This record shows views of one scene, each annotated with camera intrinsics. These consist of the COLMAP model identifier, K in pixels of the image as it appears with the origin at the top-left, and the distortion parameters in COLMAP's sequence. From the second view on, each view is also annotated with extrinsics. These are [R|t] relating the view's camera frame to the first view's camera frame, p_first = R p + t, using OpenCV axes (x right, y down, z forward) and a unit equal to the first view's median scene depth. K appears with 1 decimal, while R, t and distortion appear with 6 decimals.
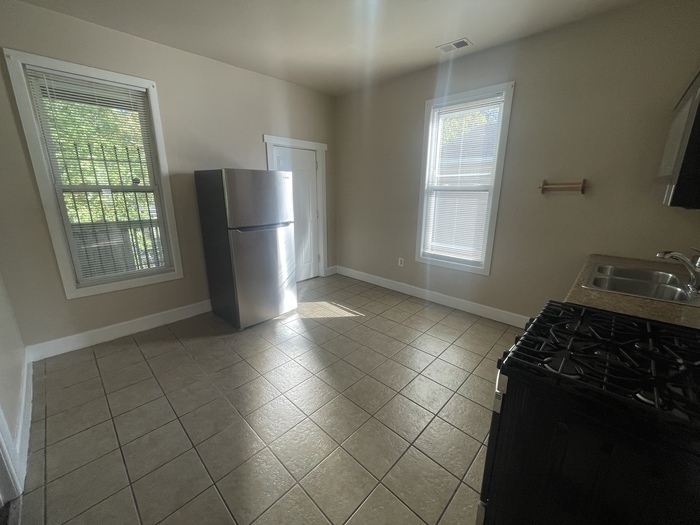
lens RADIAL K [[279.8, 0, 347.9], [0, 279.8, 261.3], [0, 0, 1]] dist [-0.005569, -0.000859]
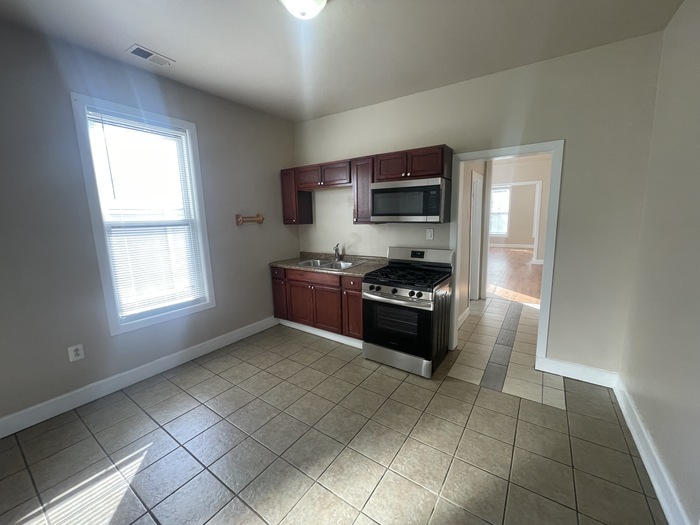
lens RADIAL K [[279.8, 0, 349.5], [0, 279.8, 263.4], [0, 0, 1]] dist [-0.005569, -0.000859]
pose [[-0.168504, -0.155533, 0.973353, -0.521271], [0.265628, 0.943777, 0.196792, -0.162119], [-0.949236, 0.291710, -0.117716, 0.600560]]
